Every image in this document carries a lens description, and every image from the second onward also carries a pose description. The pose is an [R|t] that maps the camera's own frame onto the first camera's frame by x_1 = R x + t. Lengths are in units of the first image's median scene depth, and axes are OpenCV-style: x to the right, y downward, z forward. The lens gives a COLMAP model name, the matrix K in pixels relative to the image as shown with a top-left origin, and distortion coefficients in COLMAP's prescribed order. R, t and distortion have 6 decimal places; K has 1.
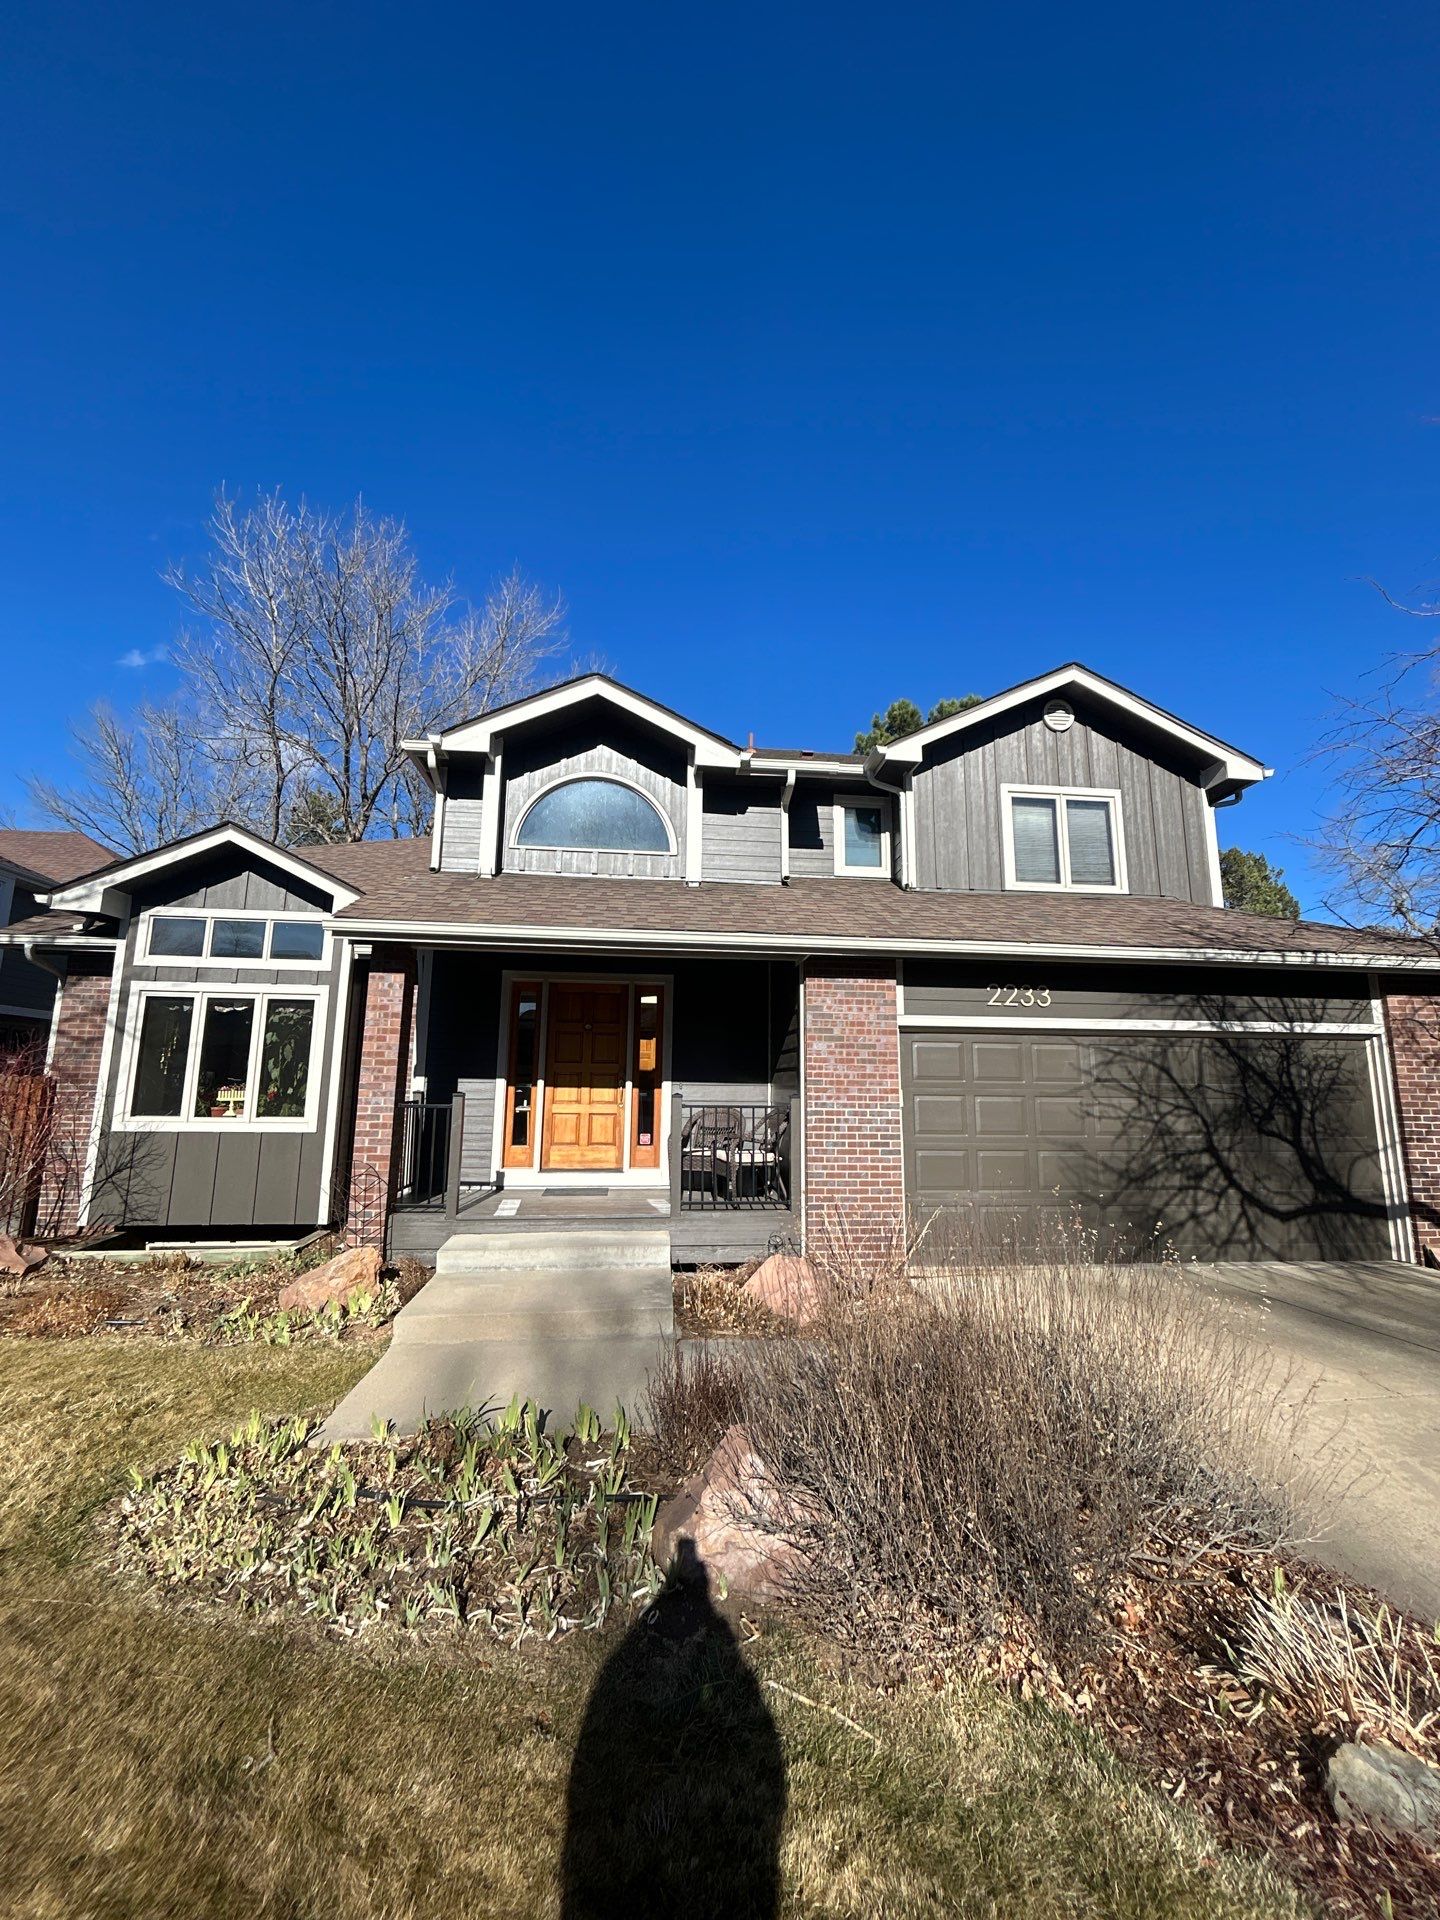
lens RADIAL K [[774.9, 0, 725.5], [0, 774.9, 961.0], [0, 0, 1]] dist [-0.003898, 0.002845]
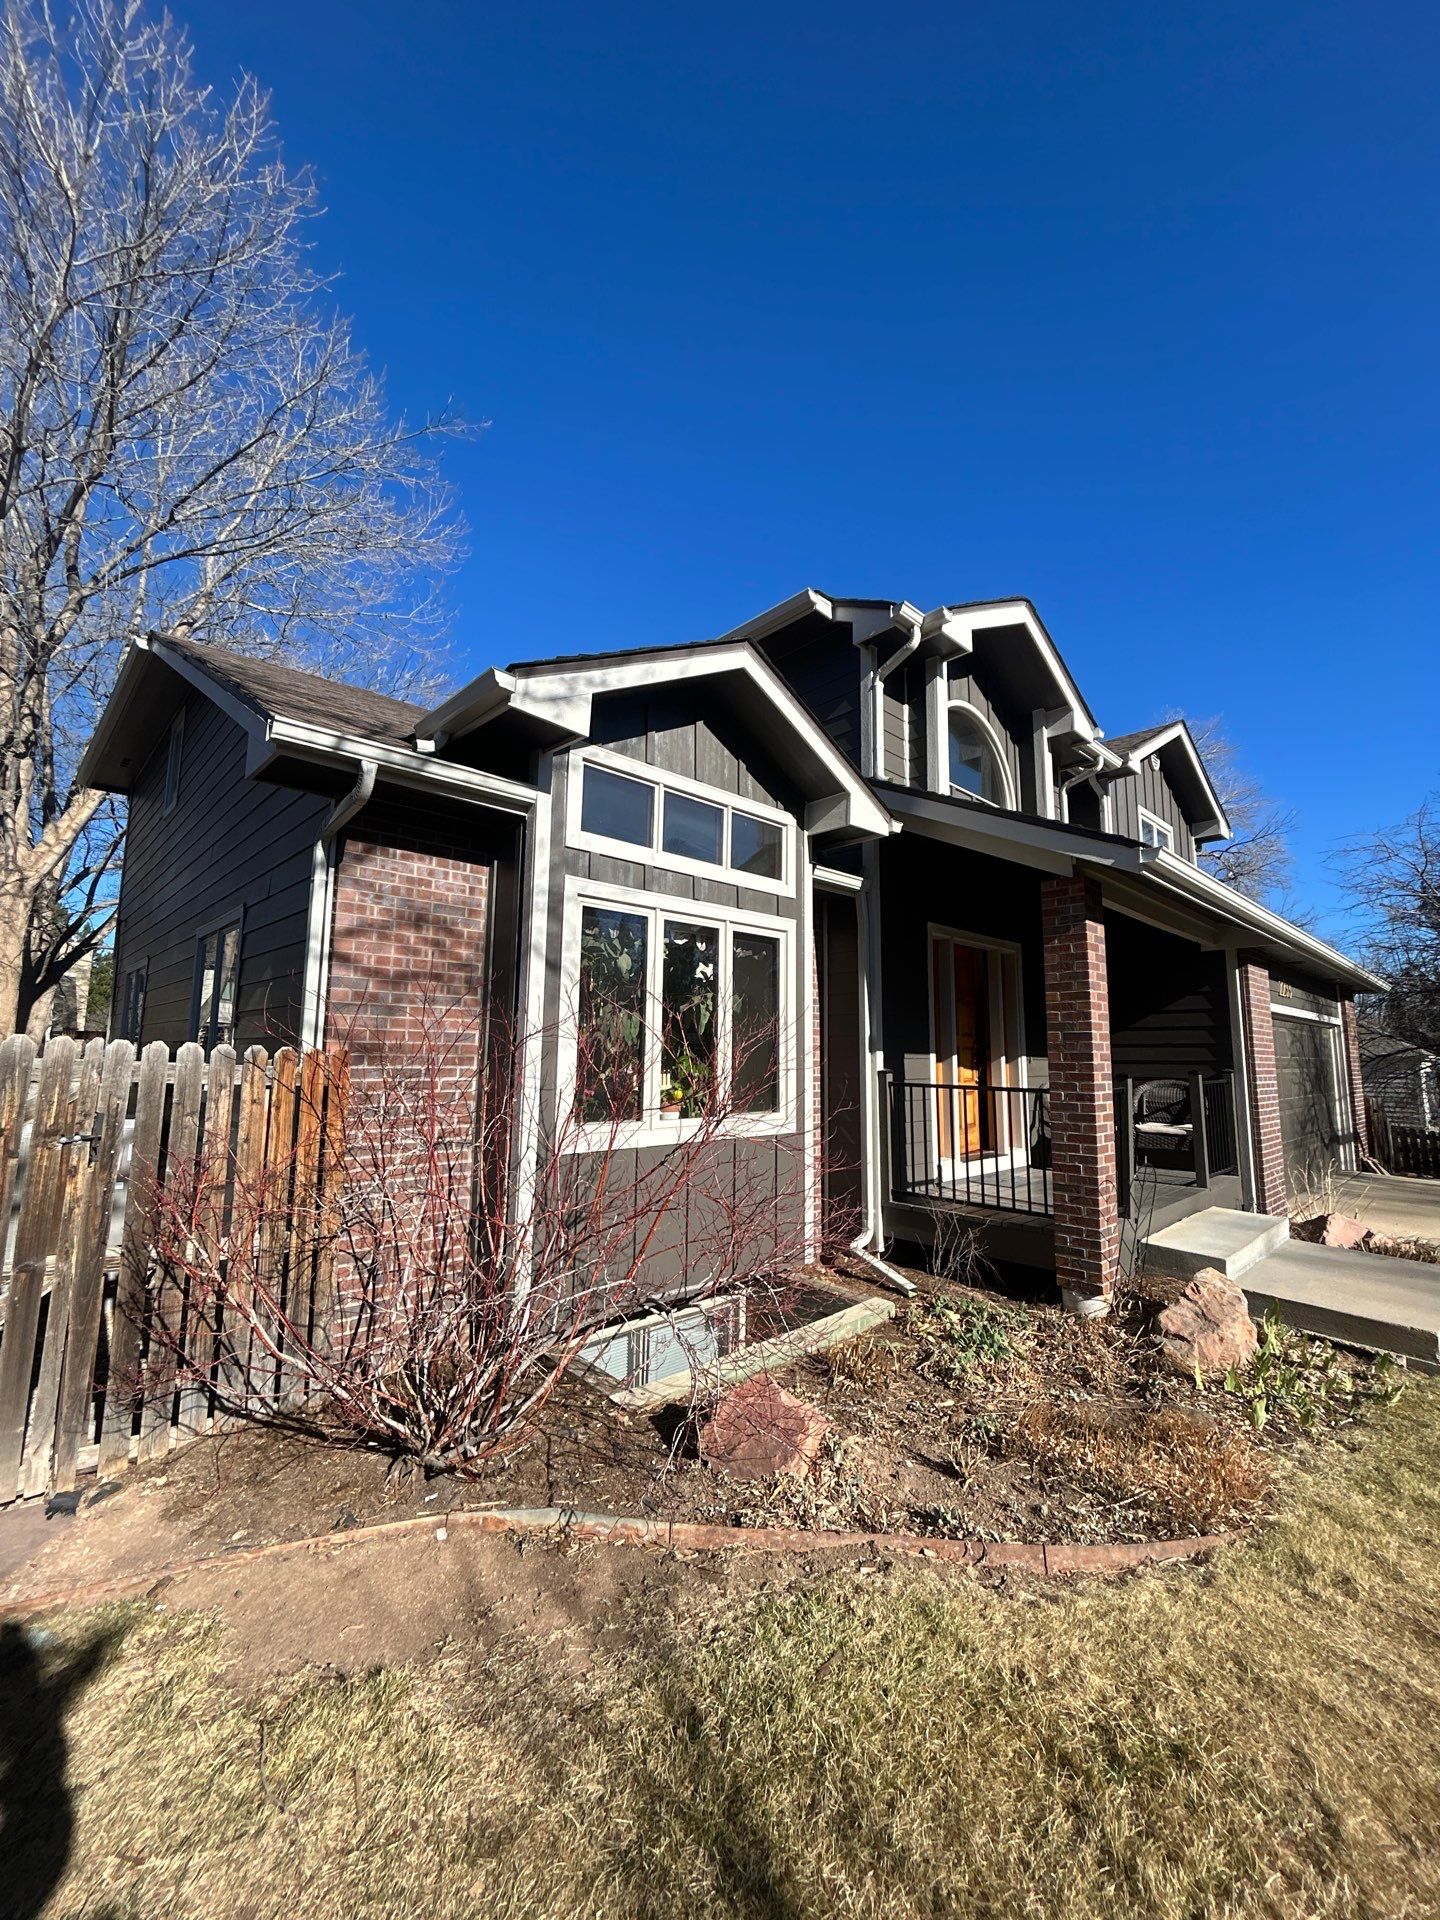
lens RADIAL K [[774.9, 0, 725.5], [0, 774.9, 961.0], [0, 0, 1]] dist [-0.003898, 0.002845]
pose [[0.790217, 0.071323, 0.608662, -0.990492], [-0.104148, 0.994386, 0.018692, 0.062865], [-0.603912, -0.078162, 0.793209, 0.498510]]
